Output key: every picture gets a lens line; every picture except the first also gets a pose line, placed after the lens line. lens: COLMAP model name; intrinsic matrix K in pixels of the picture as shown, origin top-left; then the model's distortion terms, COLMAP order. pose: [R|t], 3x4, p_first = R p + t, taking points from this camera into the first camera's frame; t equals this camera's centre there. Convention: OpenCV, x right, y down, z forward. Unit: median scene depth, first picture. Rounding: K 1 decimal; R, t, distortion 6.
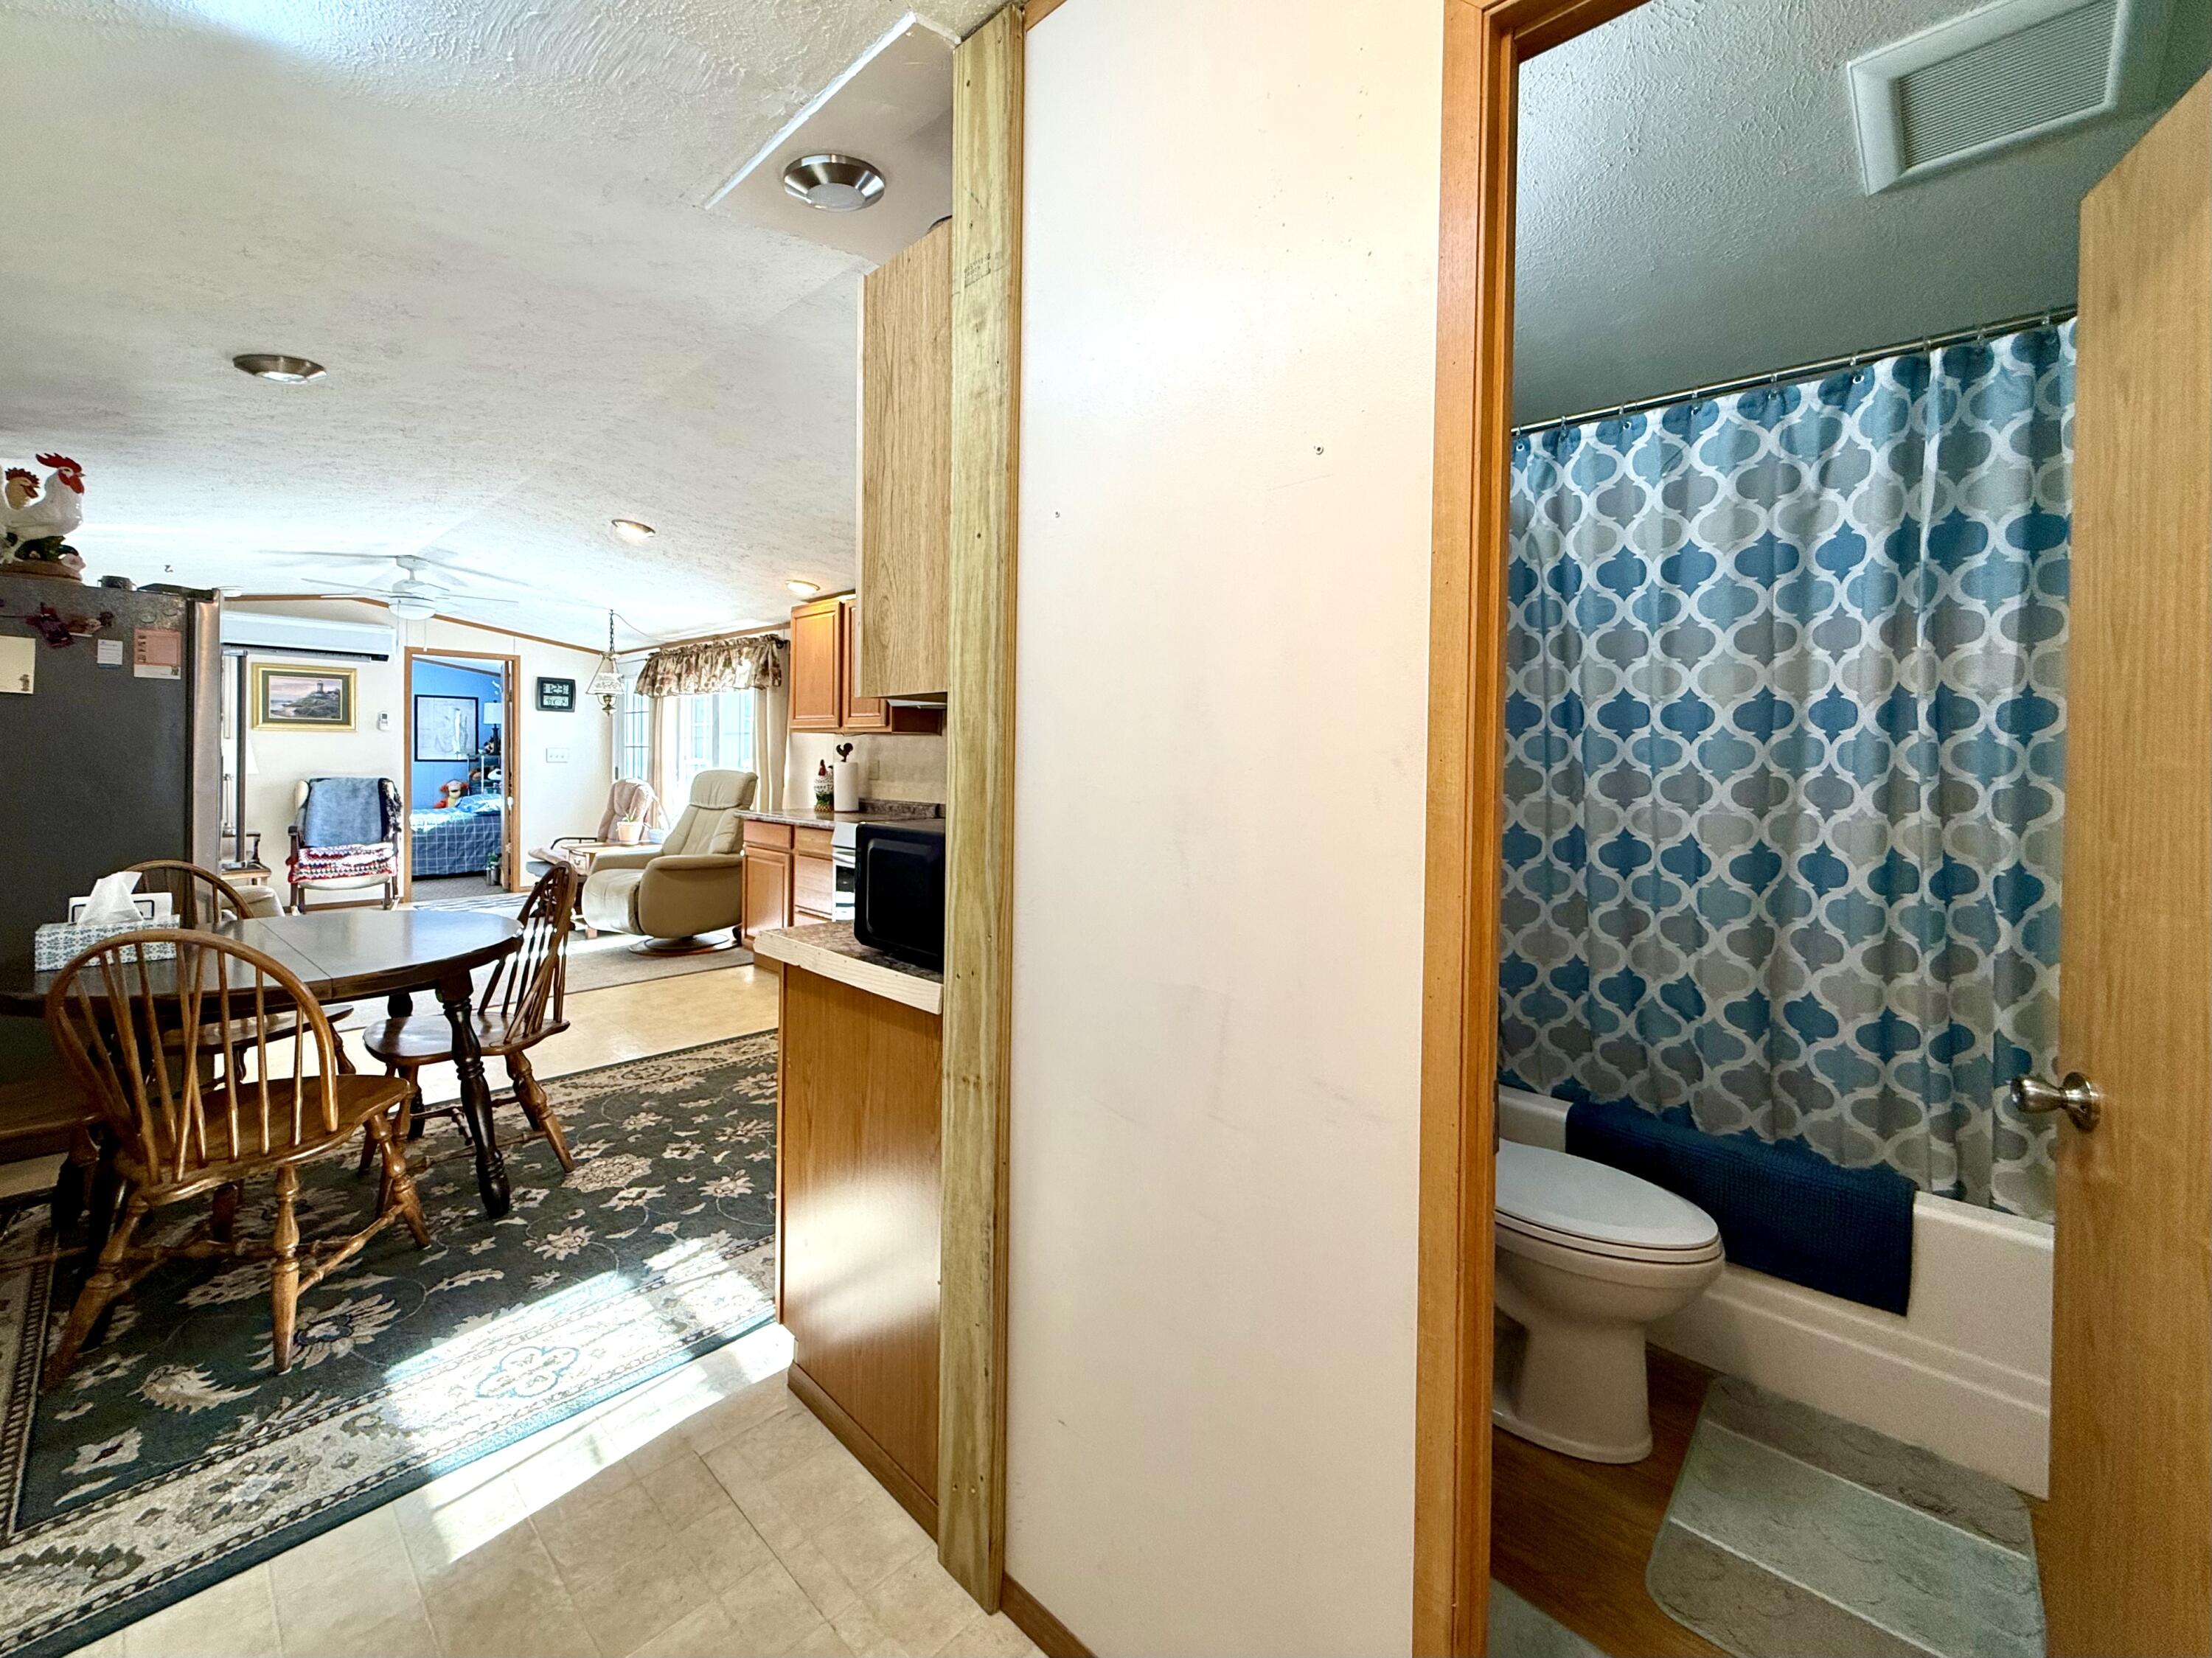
lens RADIAL K [[889.7, 0, 1095.2], [0, 889.7, 771.5], [0, 0, 1]] dist [-0.000118, 0.000382]
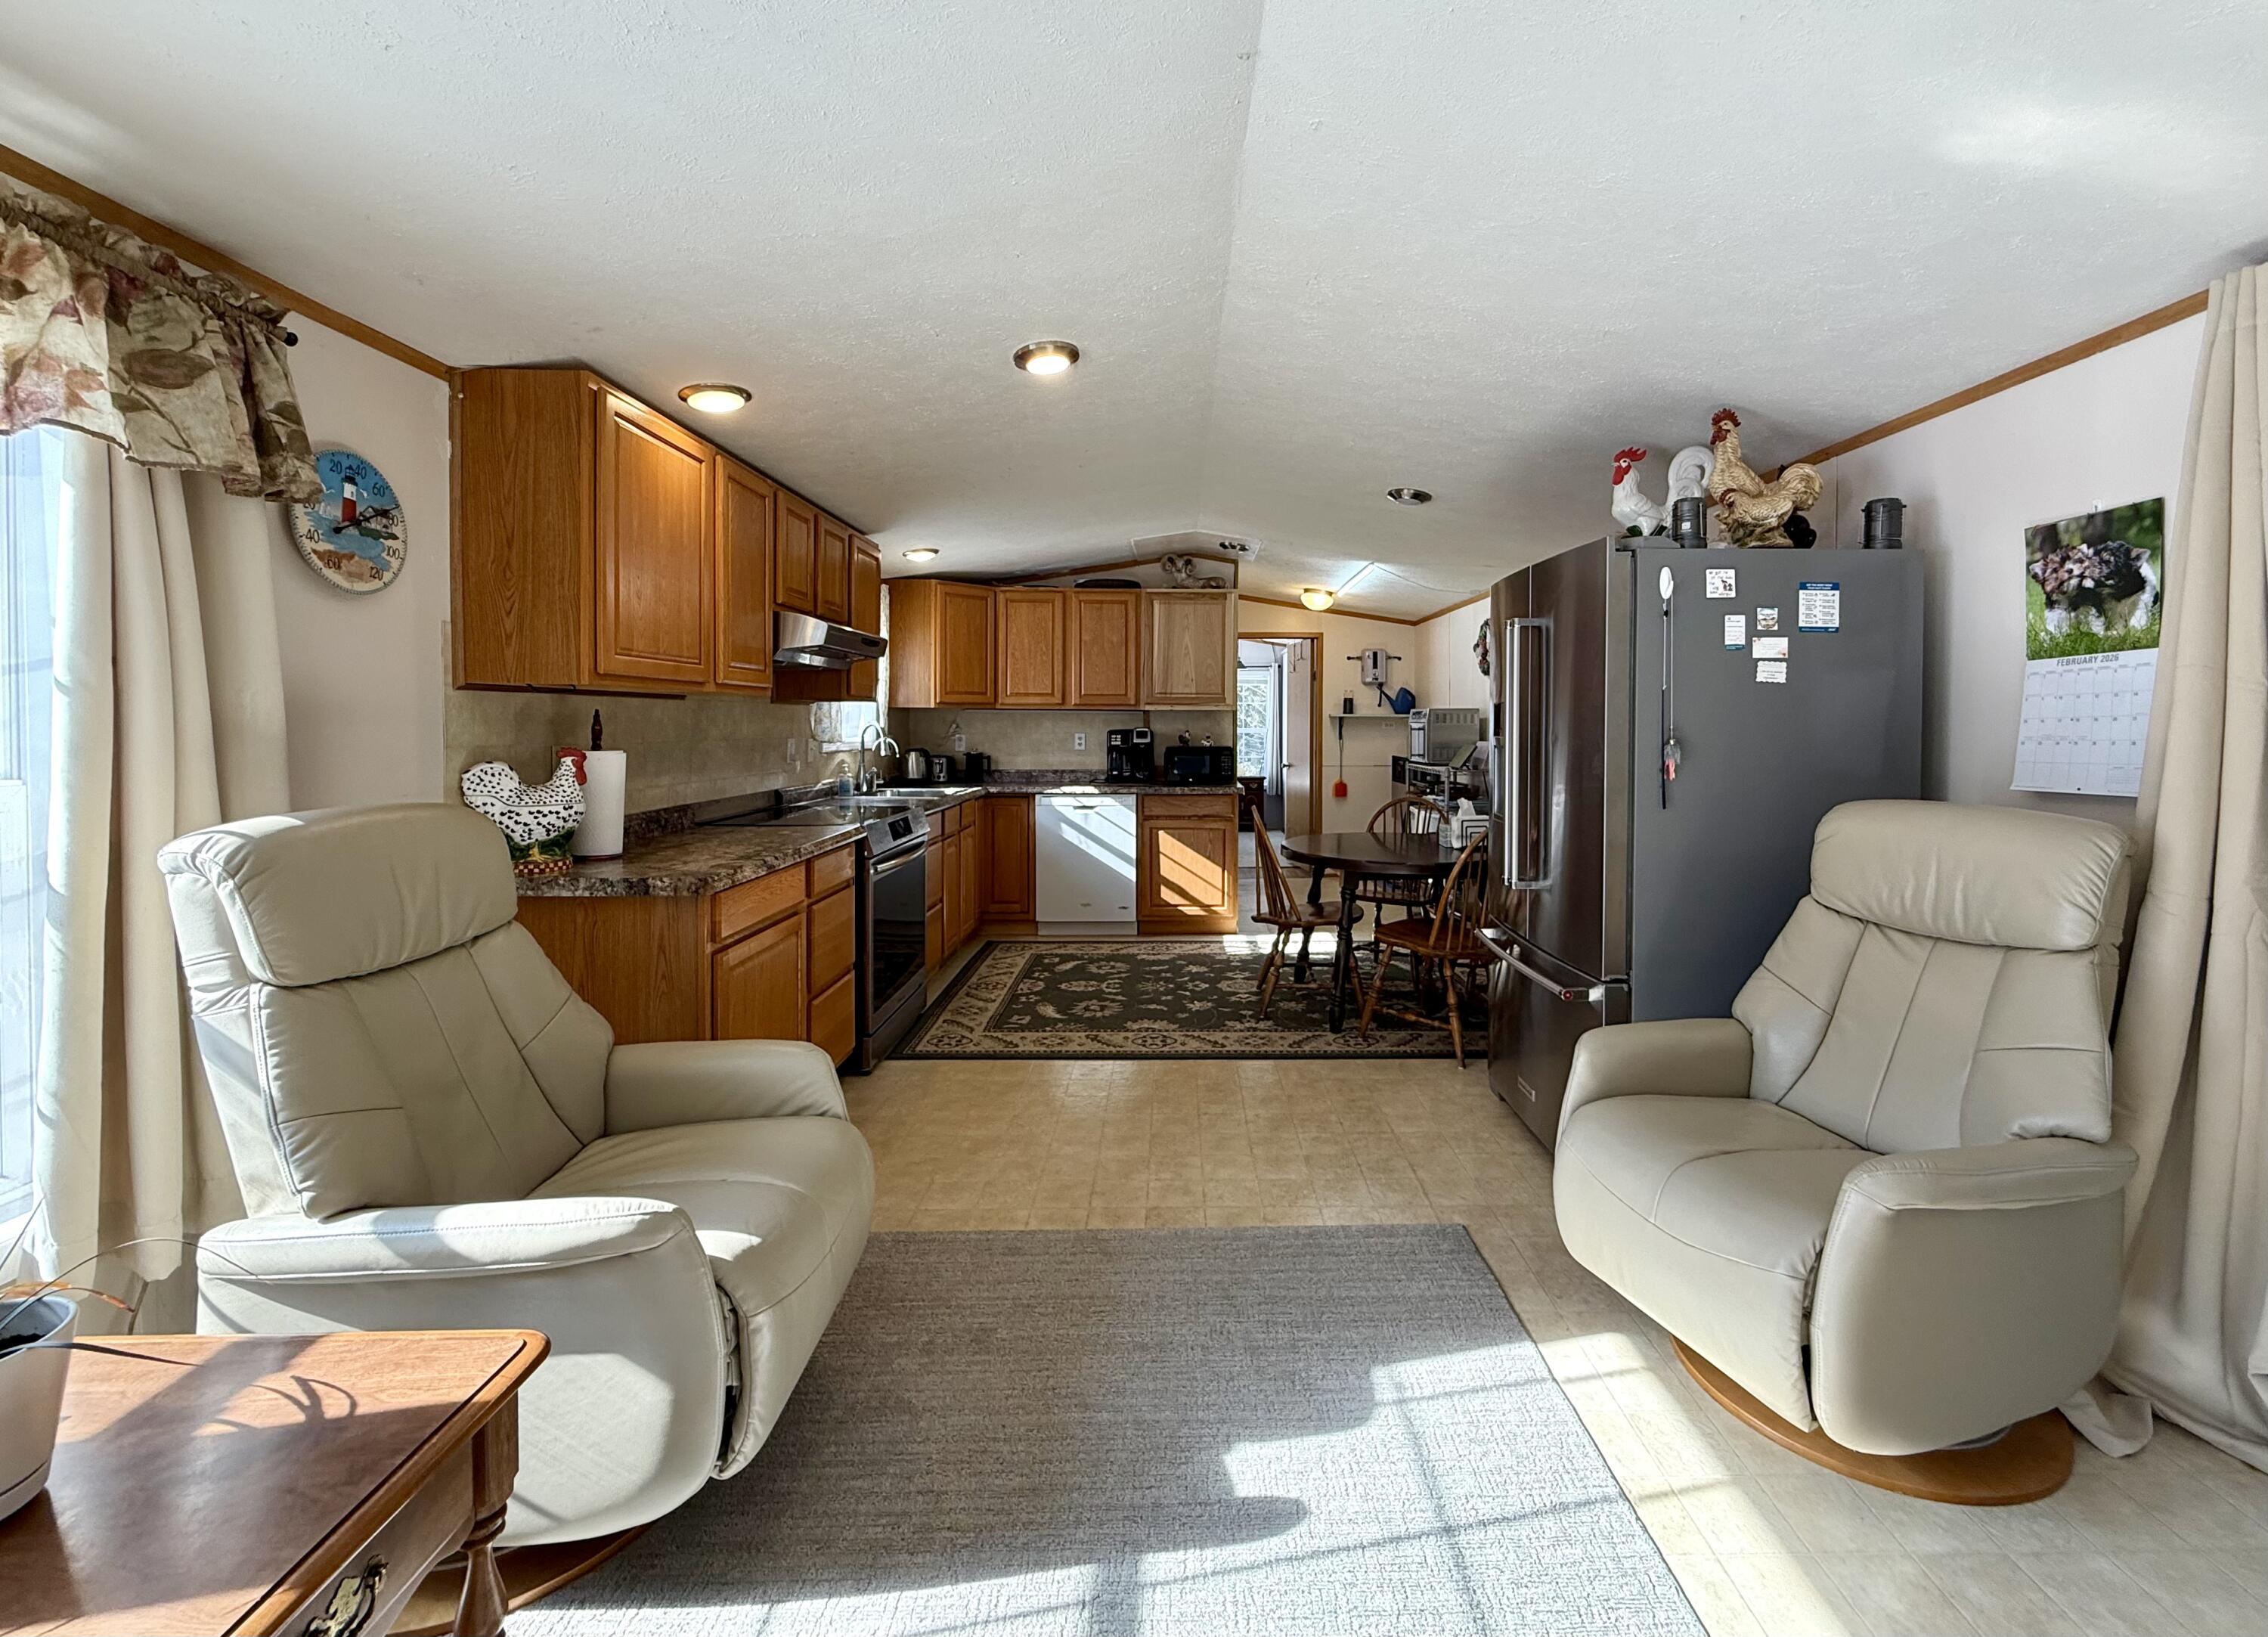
lens RADIAL K [[960.9, 0, 1181.3], [0, 960.9, 751.8], [0, 0, 1]] dist [0.000405, 0.000084]
pose [[-0.685380, -0.043182, 0.726904, -0.857966], [-0.004182, 0.998457, 0.055371, -0.039094], [-0.728174, 0.034910, -0.684503, 1.121809]]
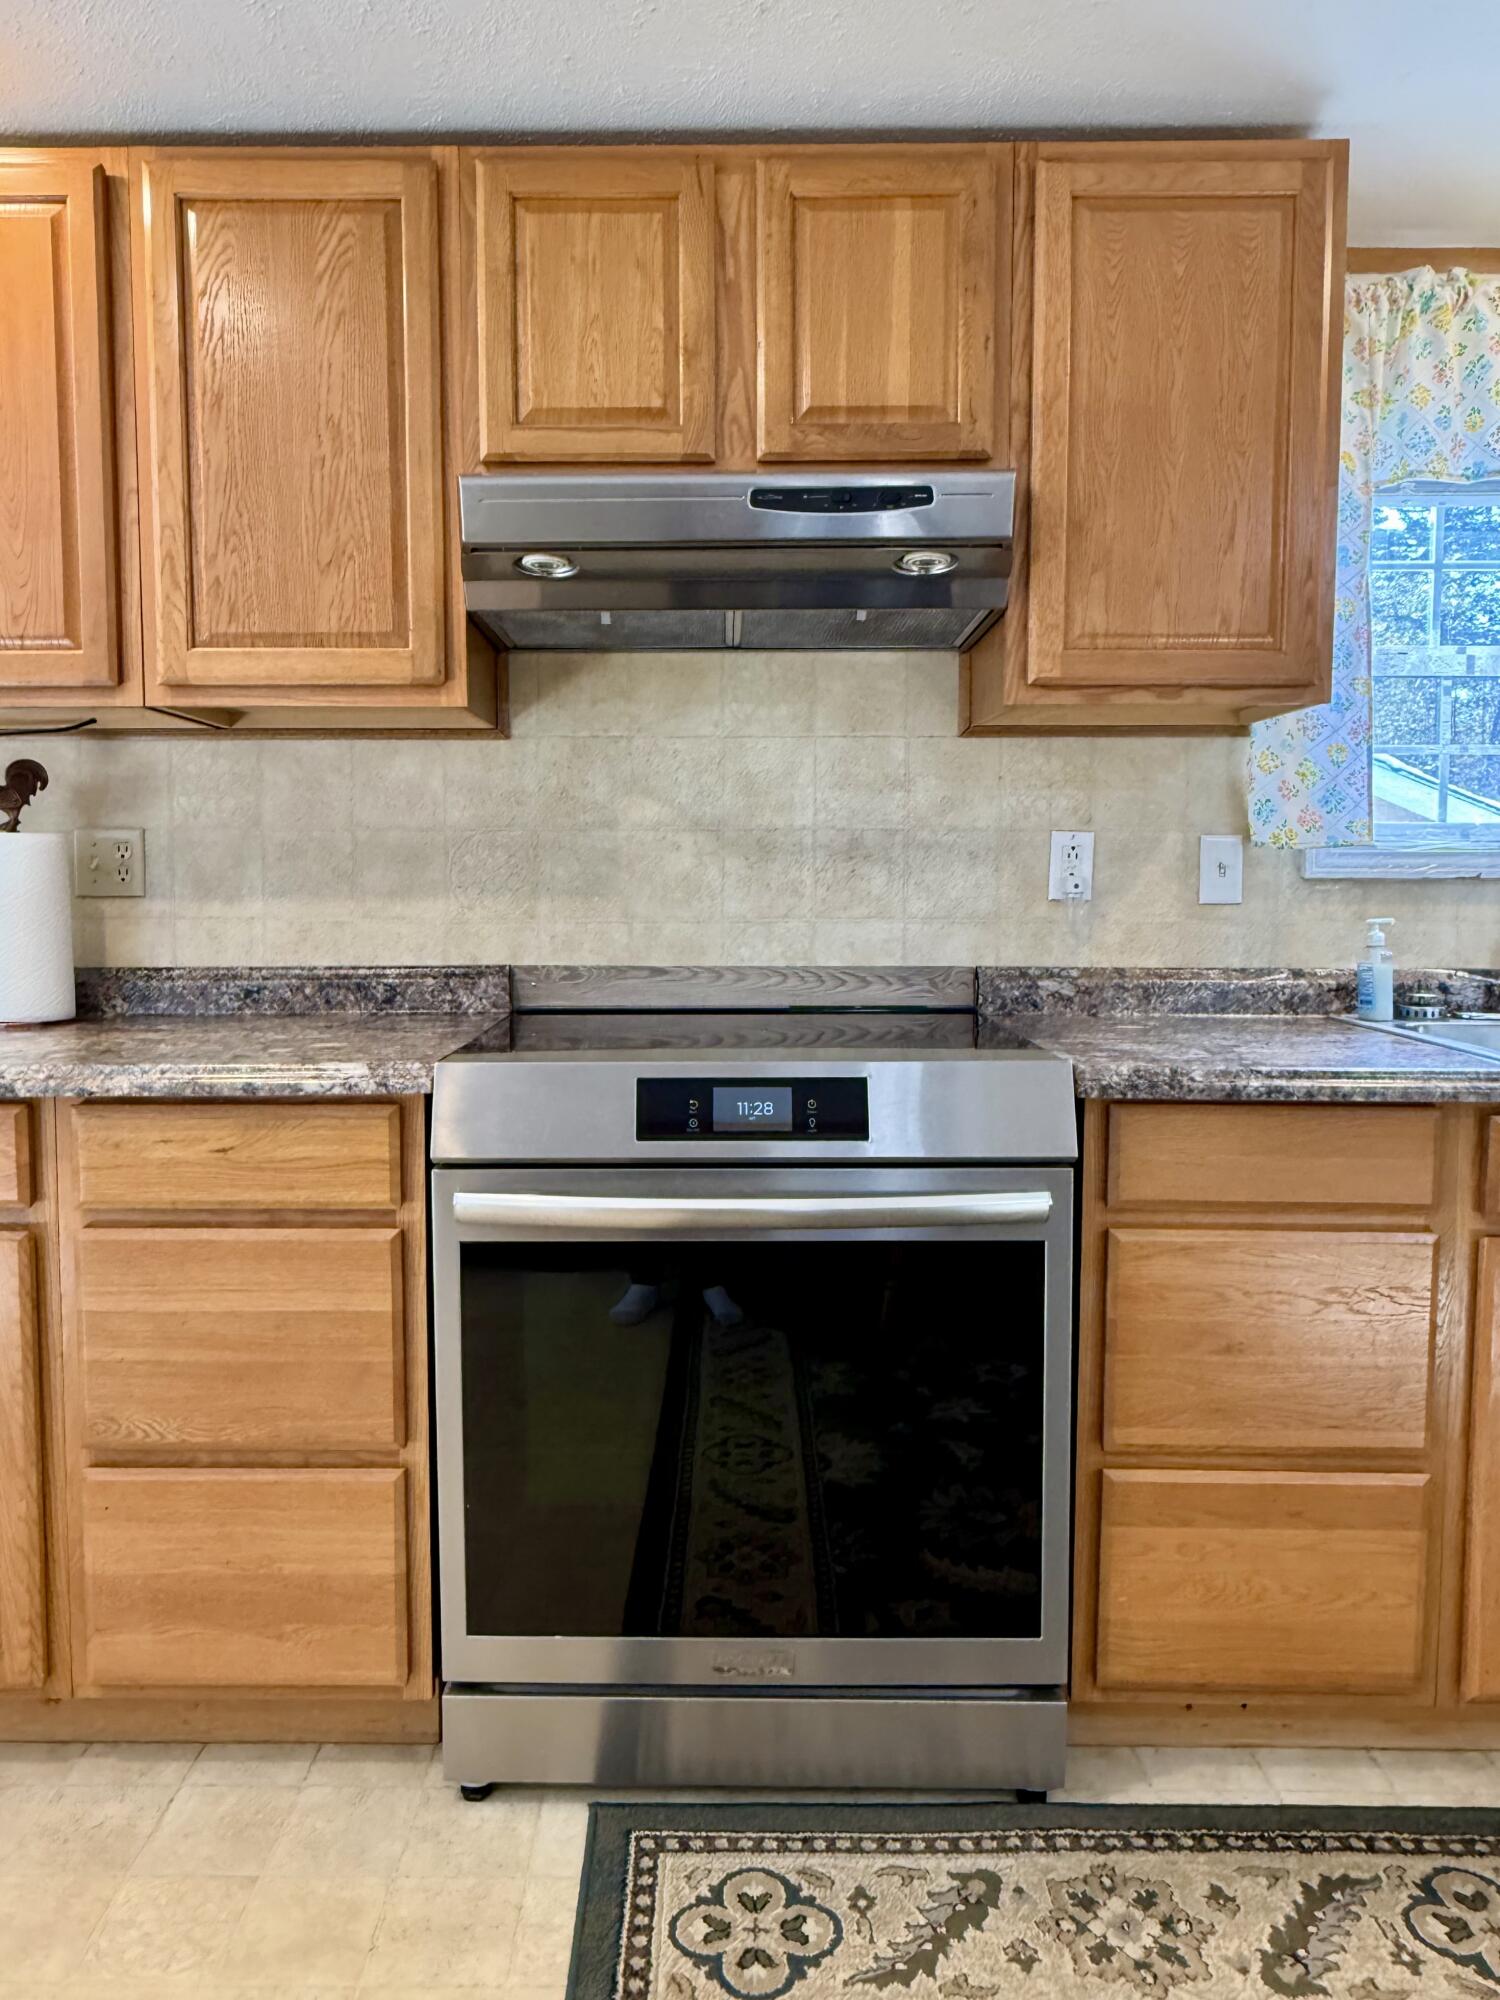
lens RADIAL K [[1346.4, 0, 700.1], [0, 1346.4, 960.5], [0, 0, 1]] dist [-0.002109, 0.002983]
pose [[0.738882, -0.061290, 0.671041, -0.399328], [0.025446, 0.997682, 0.063105, 0.006775], [-0.673354, -0.029552, 0.738730, 0.572465]]
